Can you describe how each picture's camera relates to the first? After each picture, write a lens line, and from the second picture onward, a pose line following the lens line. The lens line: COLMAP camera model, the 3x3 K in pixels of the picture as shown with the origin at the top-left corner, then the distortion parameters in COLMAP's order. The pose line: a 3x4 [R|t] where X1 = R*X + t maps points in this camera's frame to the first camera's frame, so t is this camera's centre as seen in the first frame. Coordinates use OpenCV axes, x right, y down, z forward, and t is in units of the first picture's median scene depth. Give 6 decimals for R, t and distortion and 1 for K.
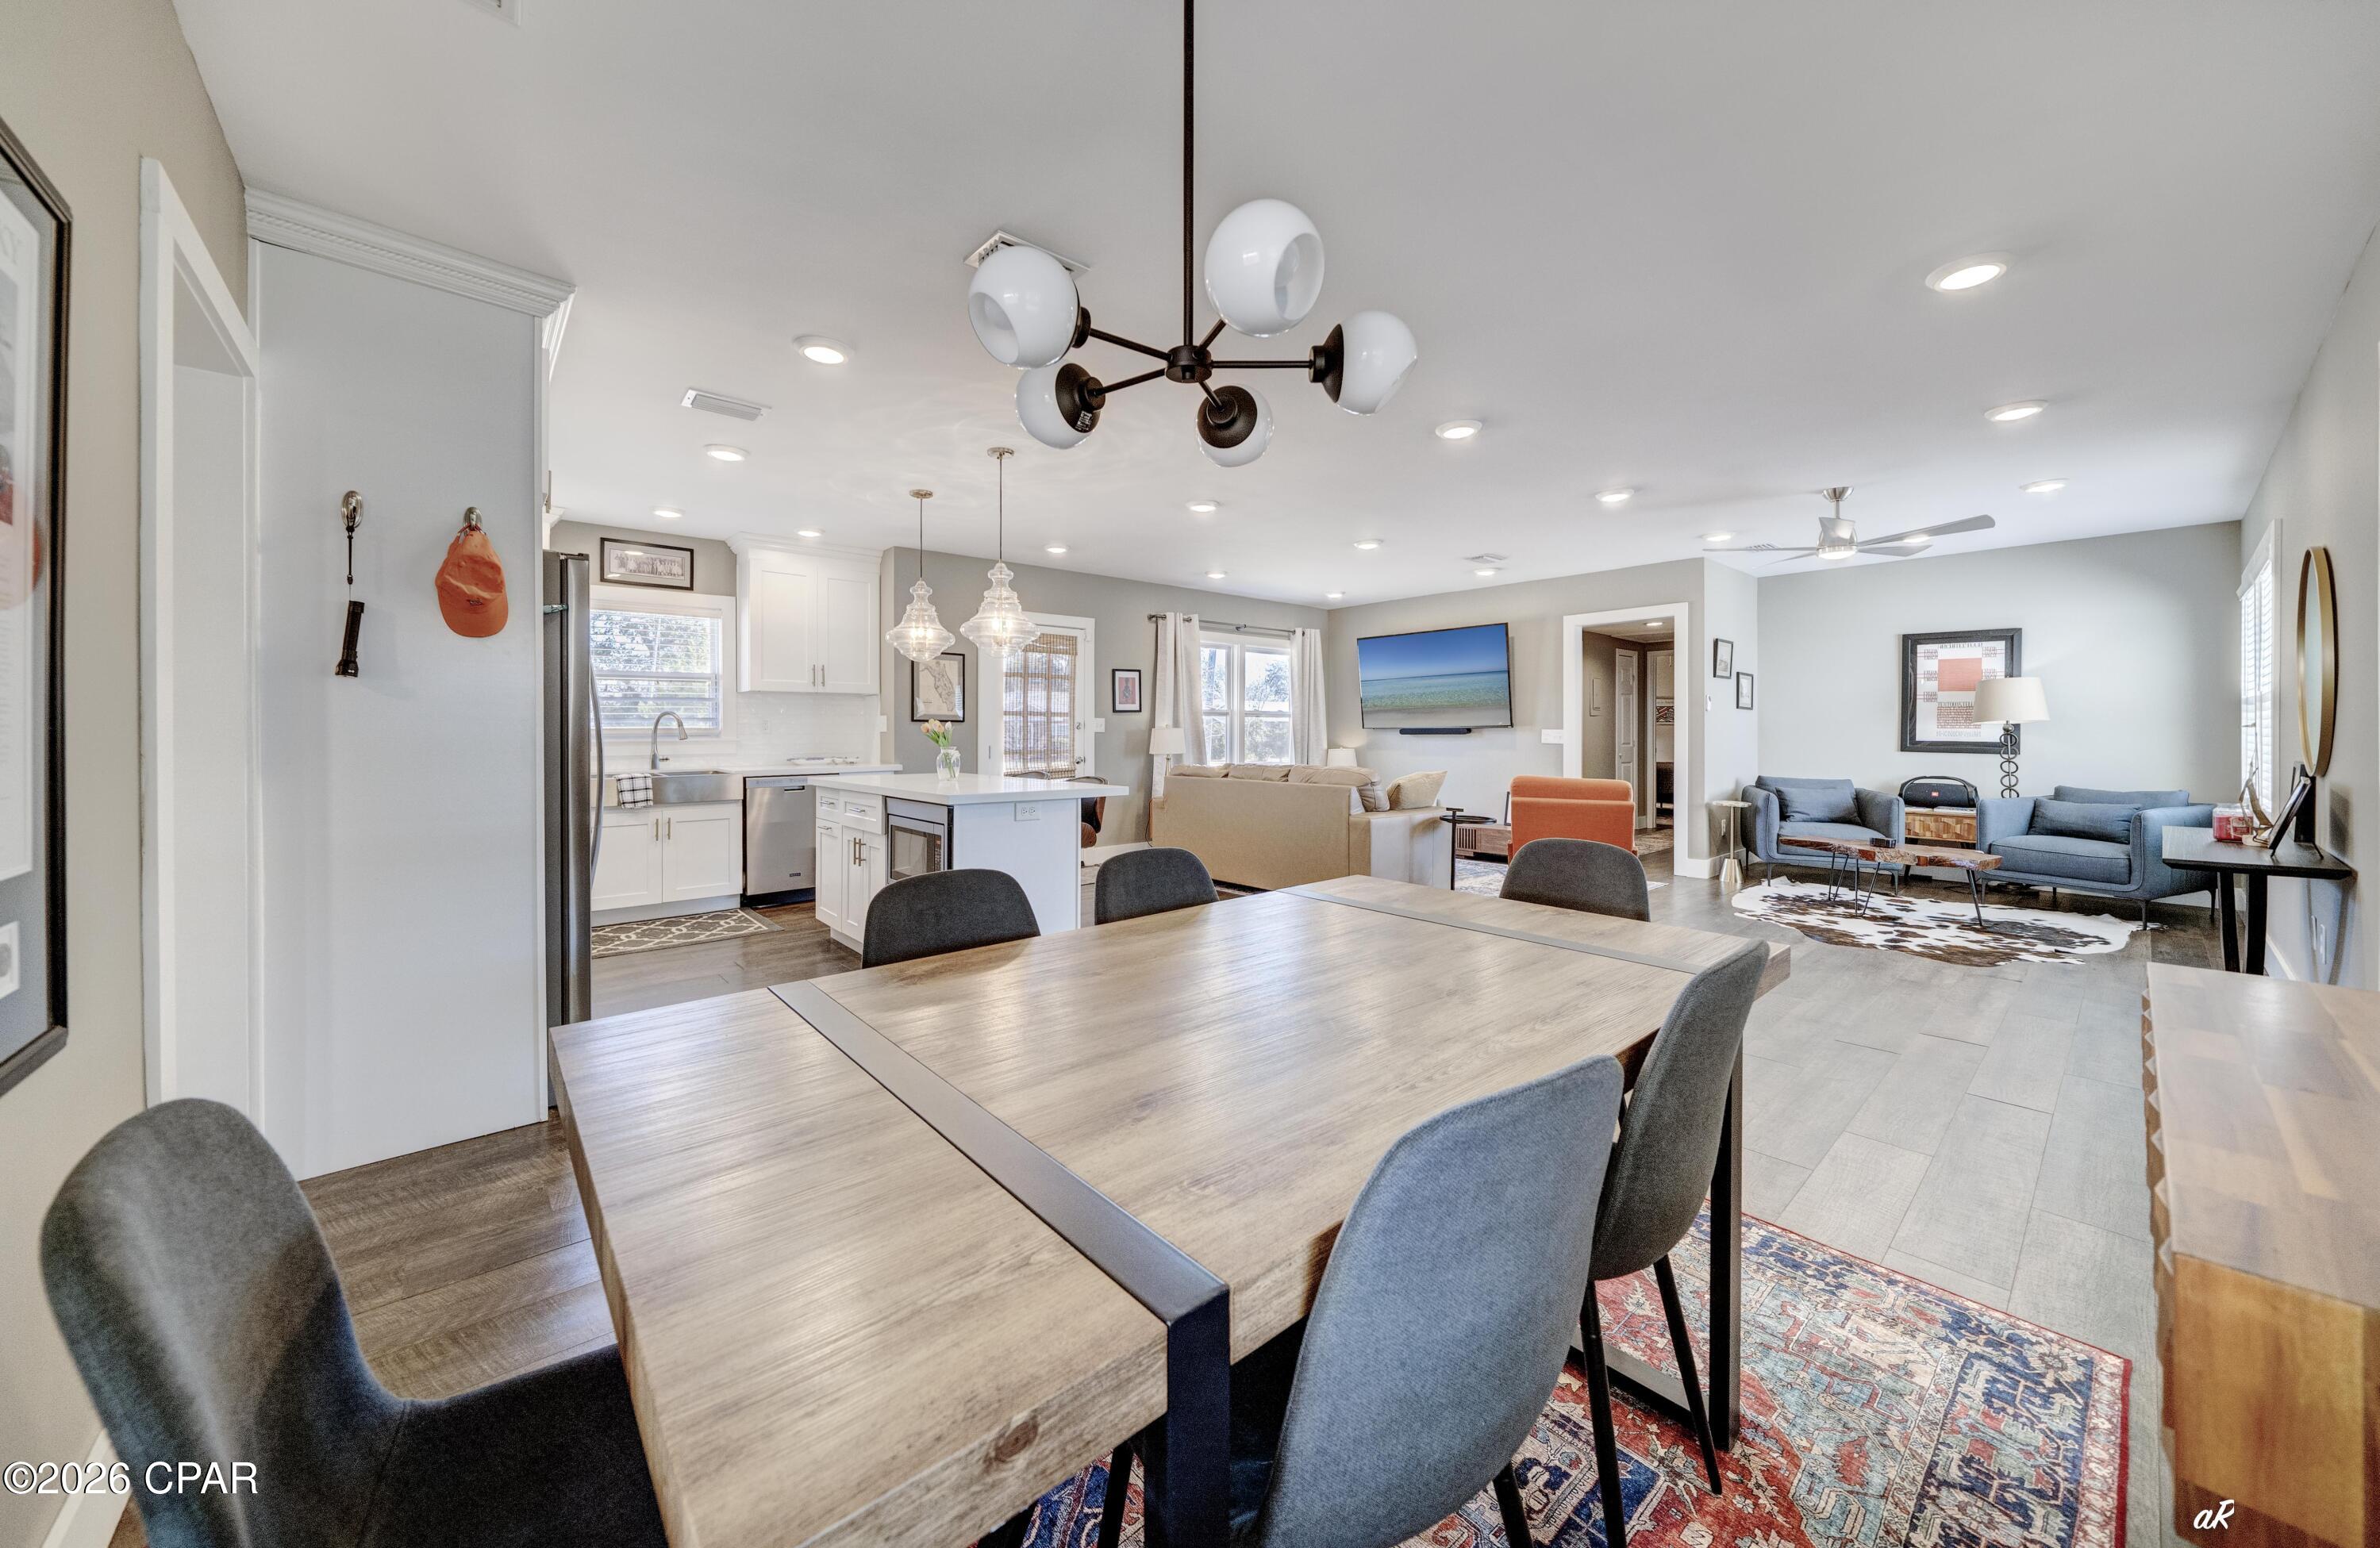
lens RADIAL K [[877.7, 0, 1187.6], [0, 877.7, 731.1], [0, 0, 1]] dist [0.013868, 0.000168]
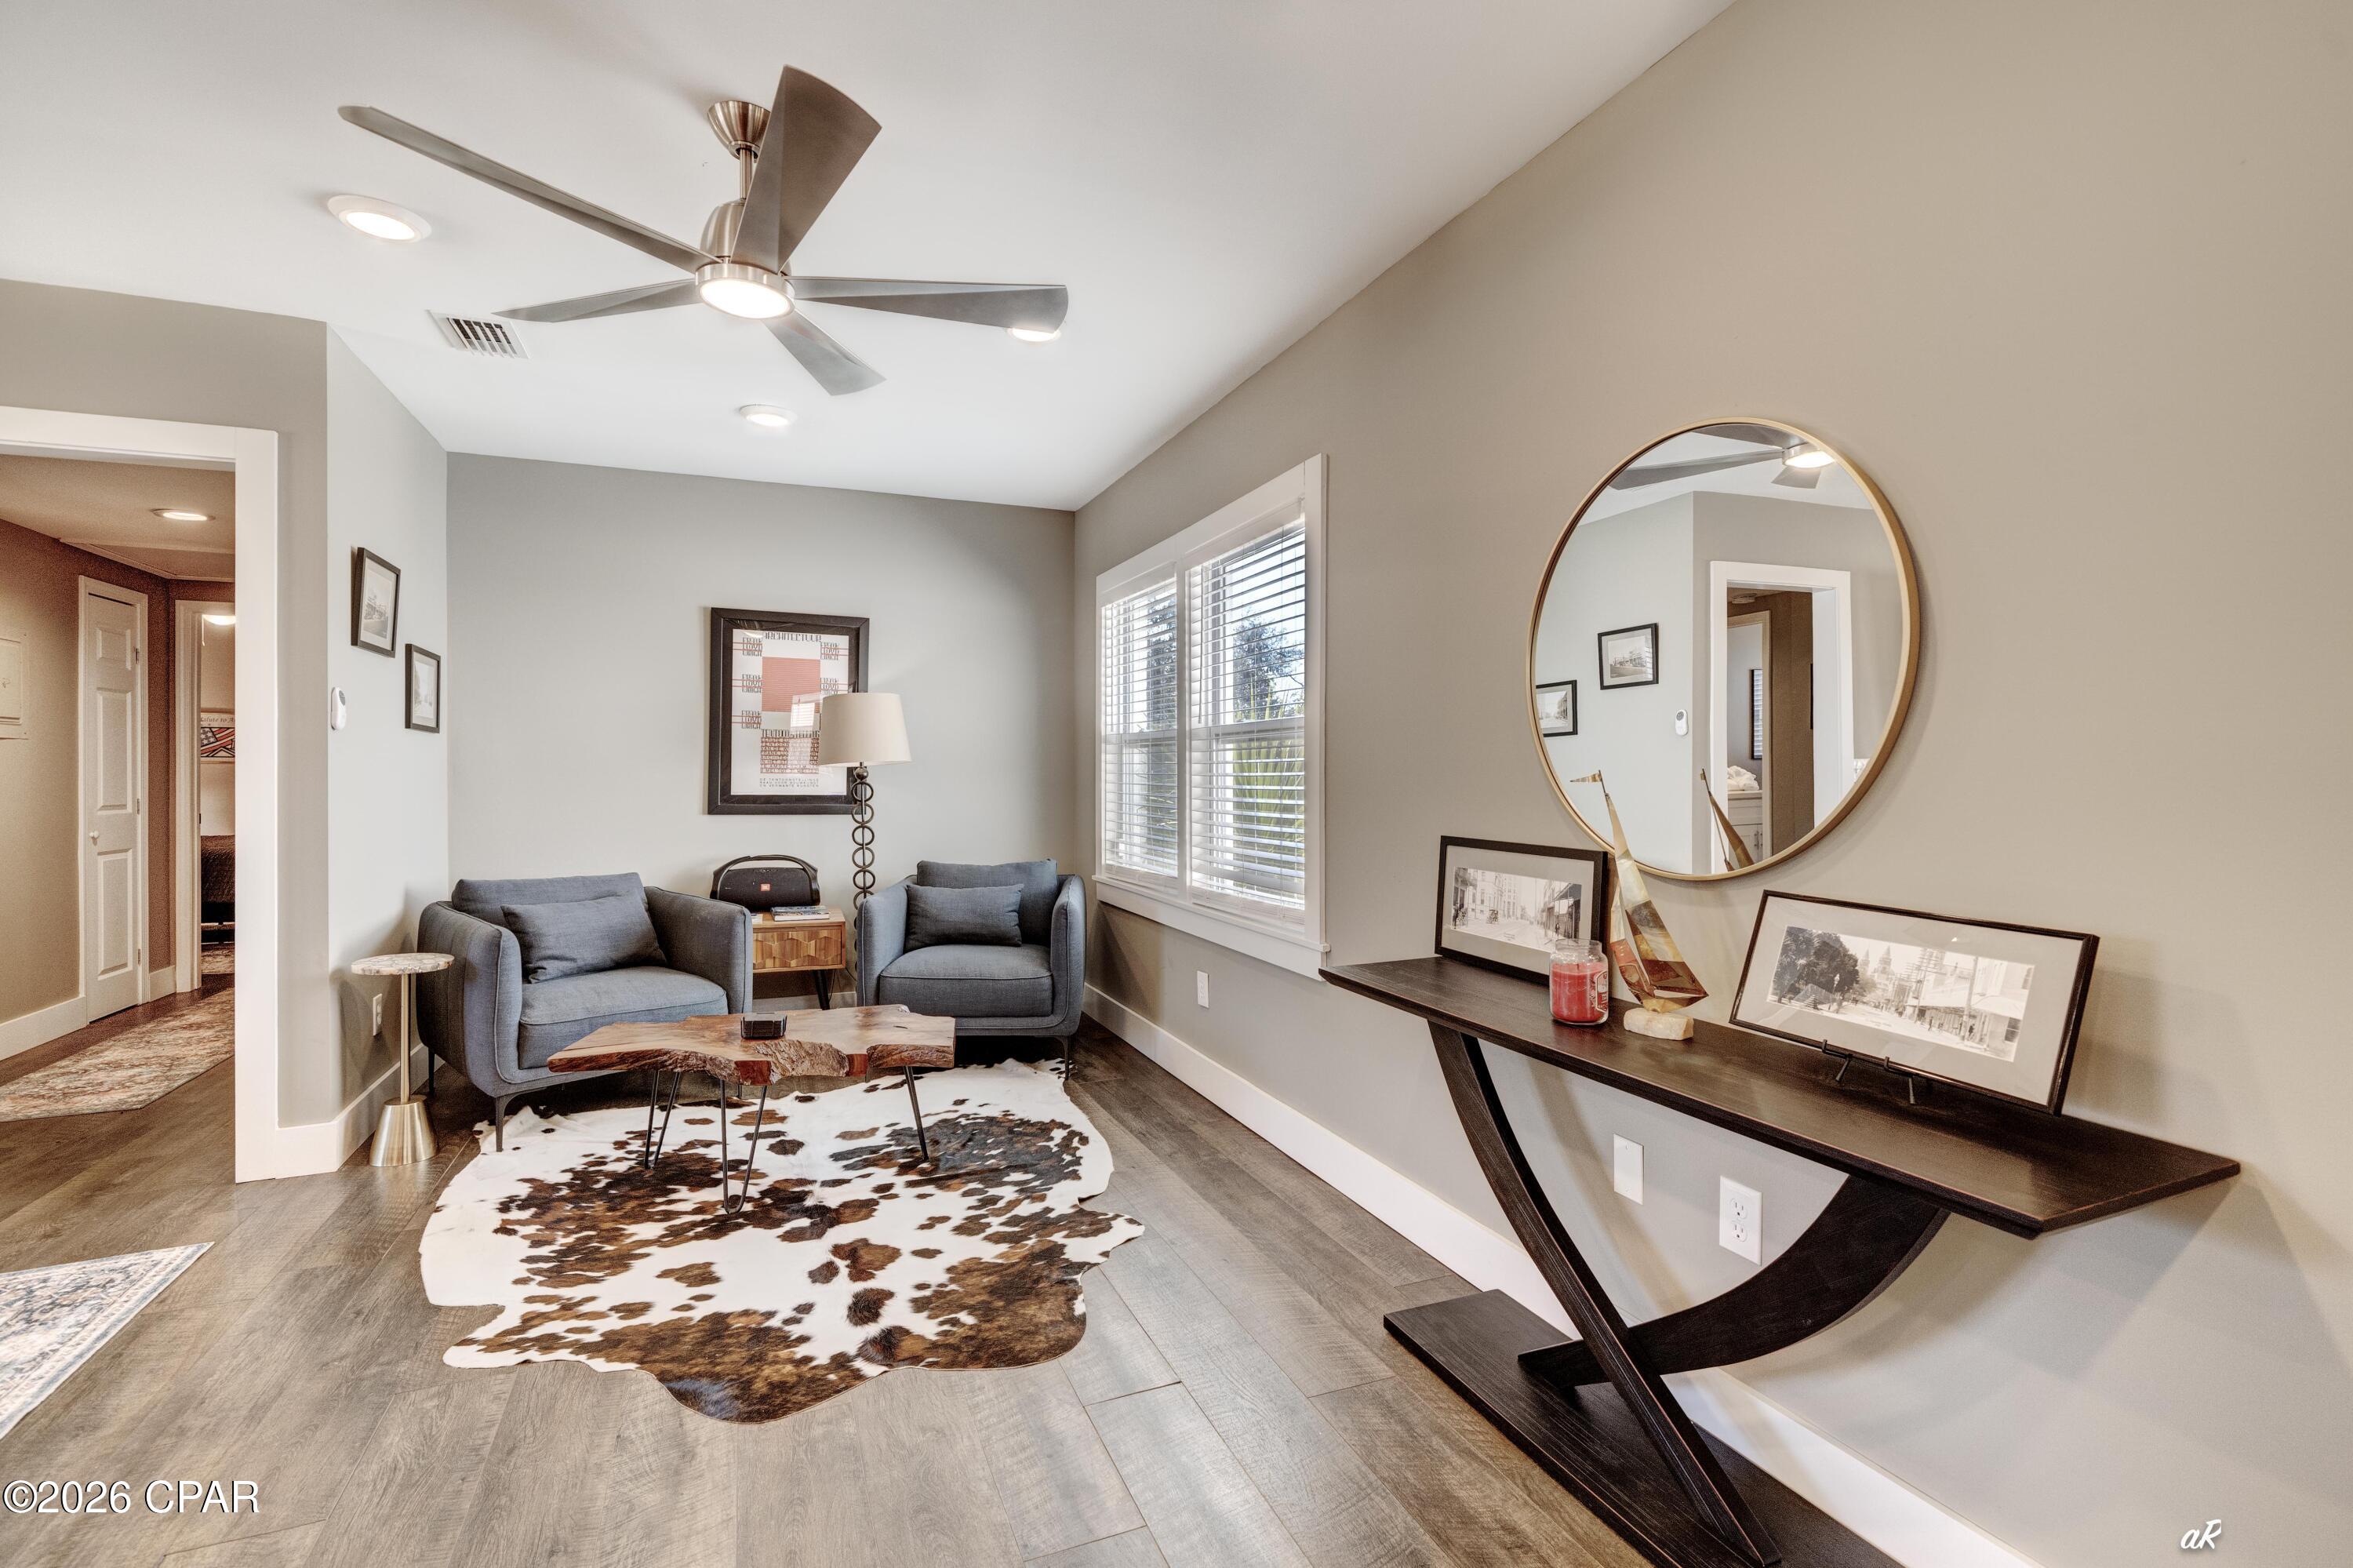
lens RADIAL K [[1046.6, 0, 1200.8], [0, 1046.6, 771.4], [0, 0, 1]] dist [-0.001951, -0.000159]
pose [[0.318698, 0.001319, 0.947855, 0.277493], [0.000683, 0.999998, -0.001622, -0.003251], [-0.947856, 0.001164, 0.318697, 0.497687]]
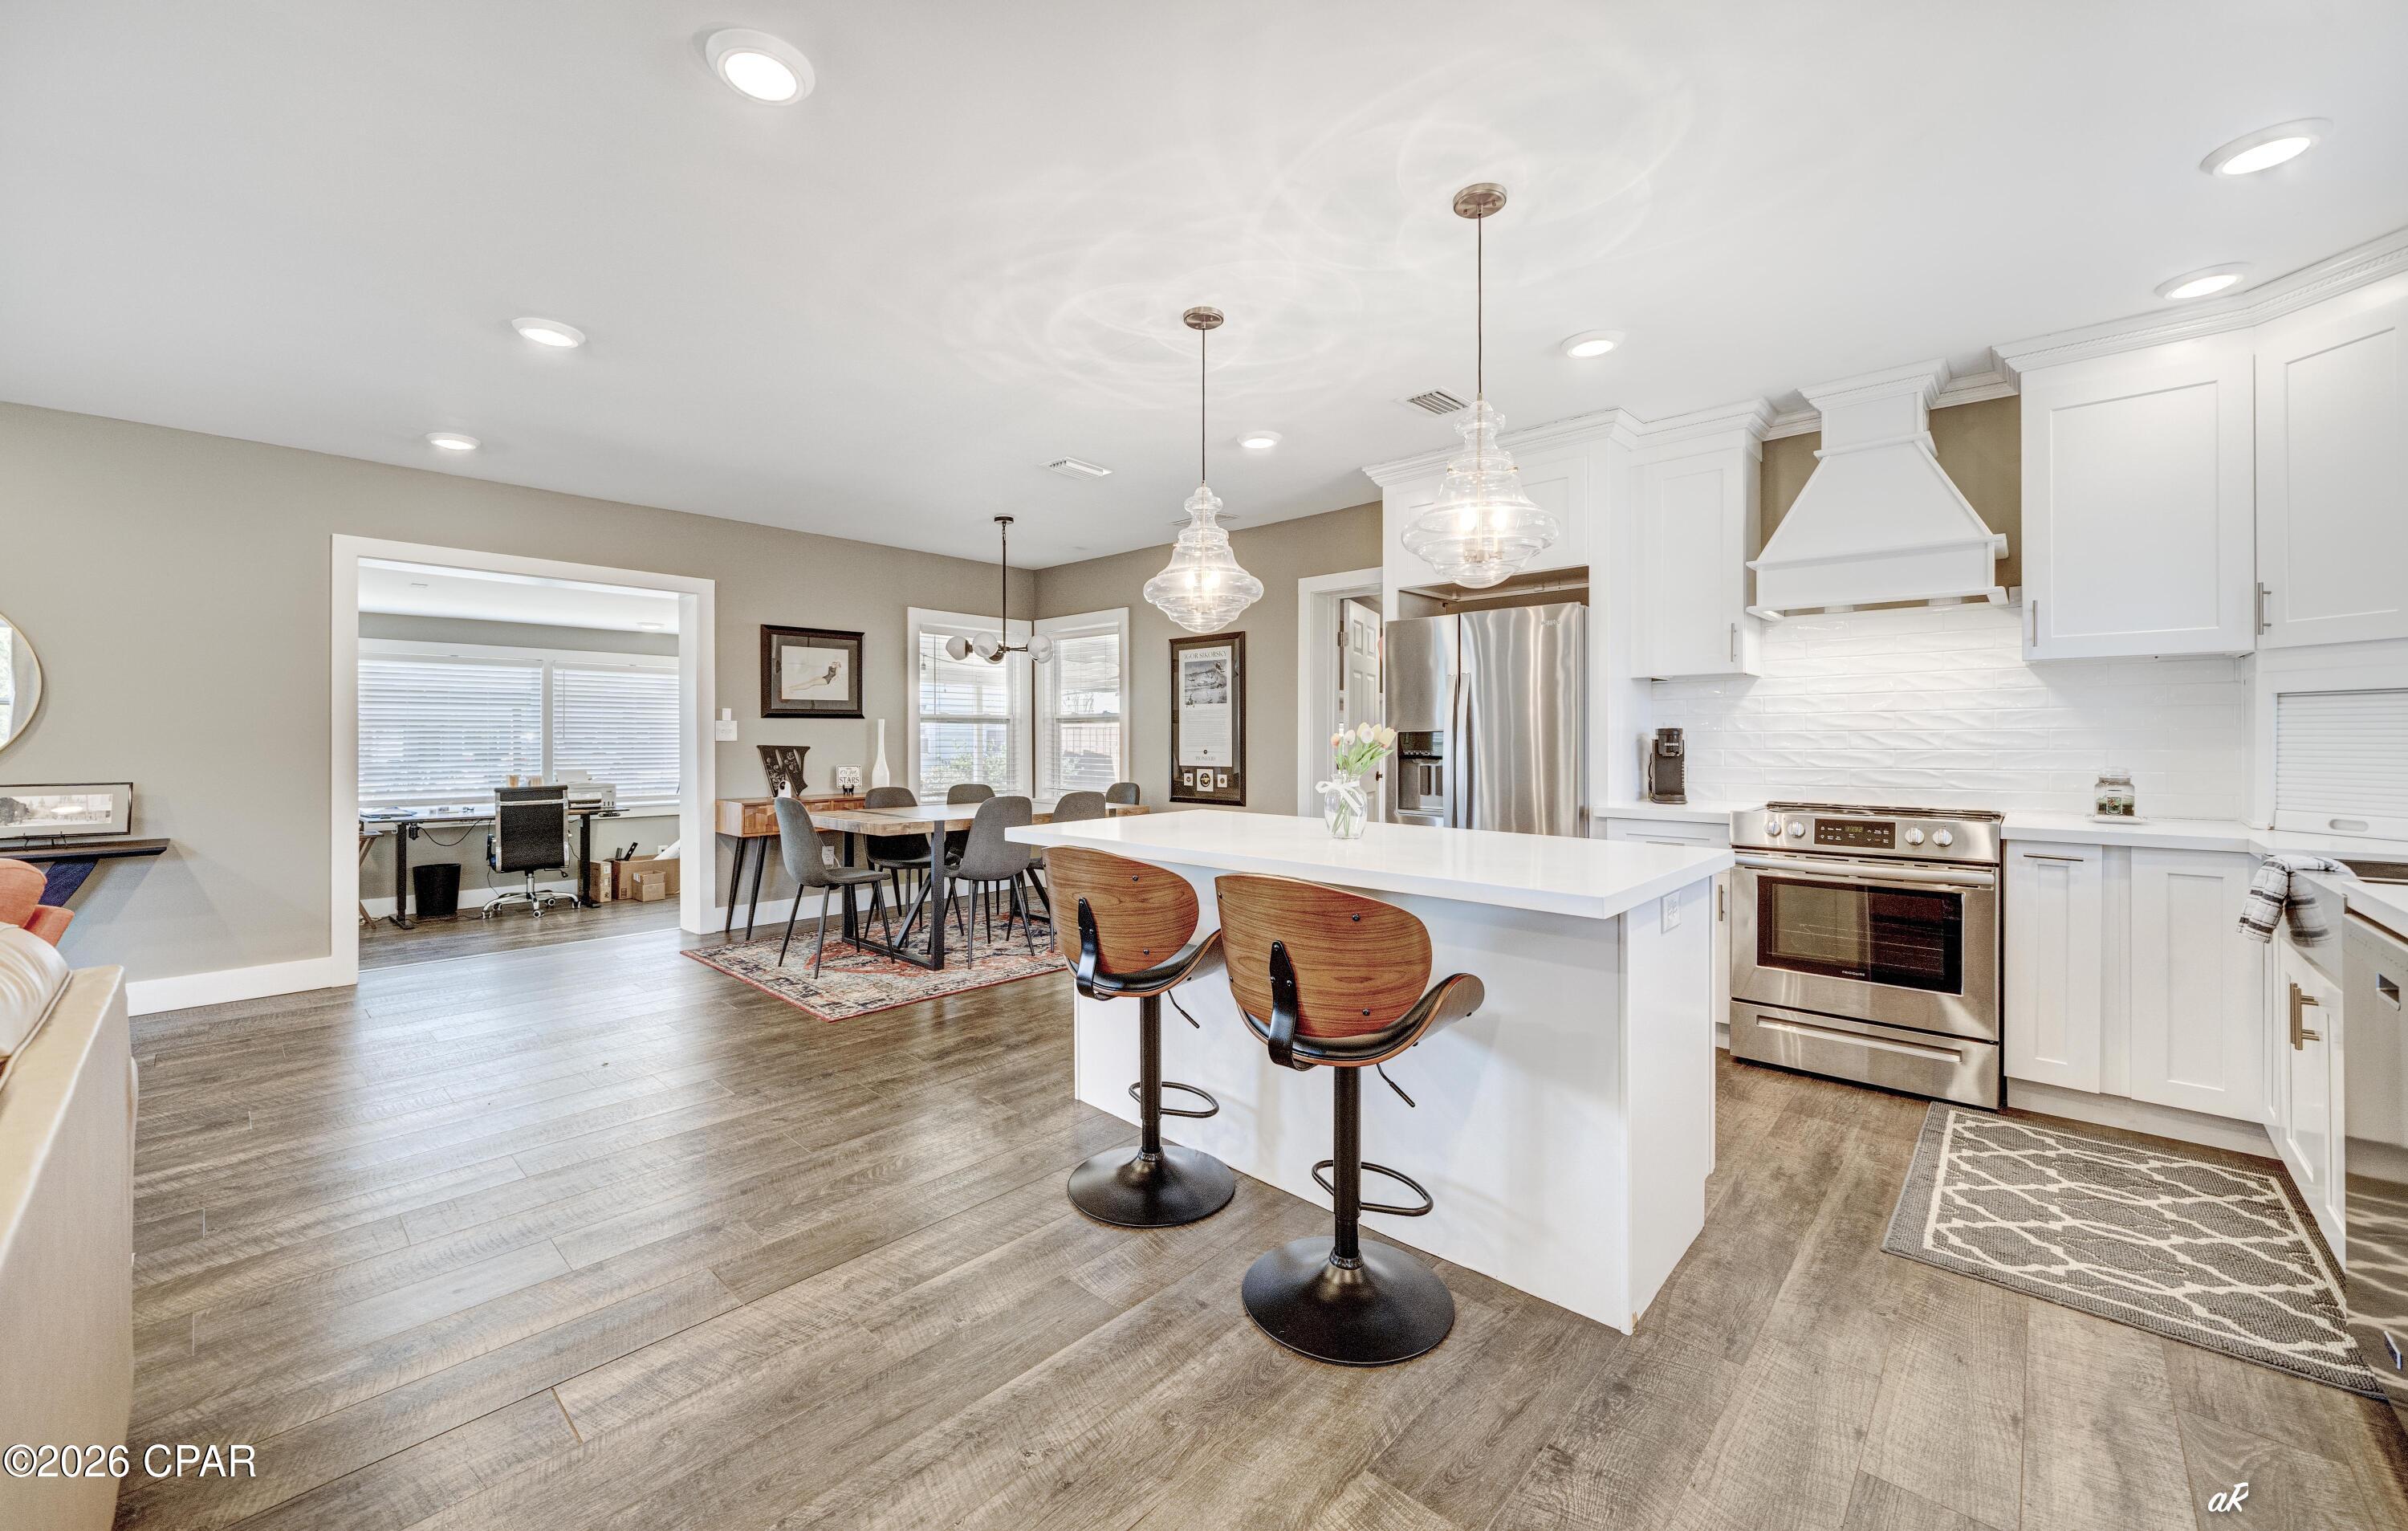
lens RADIAL K [[931.7, 0, 1189.2], [0, 931.7, 731.3], [0, 0, 1]] dist [-0.002163, -0.000107]
pose [[-0.995528, 0.001050, -0.094464, -0.082654], [0.001516, 0.999987, -0.004862, -0.002599], [0.094457, -0.004983, -0.995516, 1.020746]]
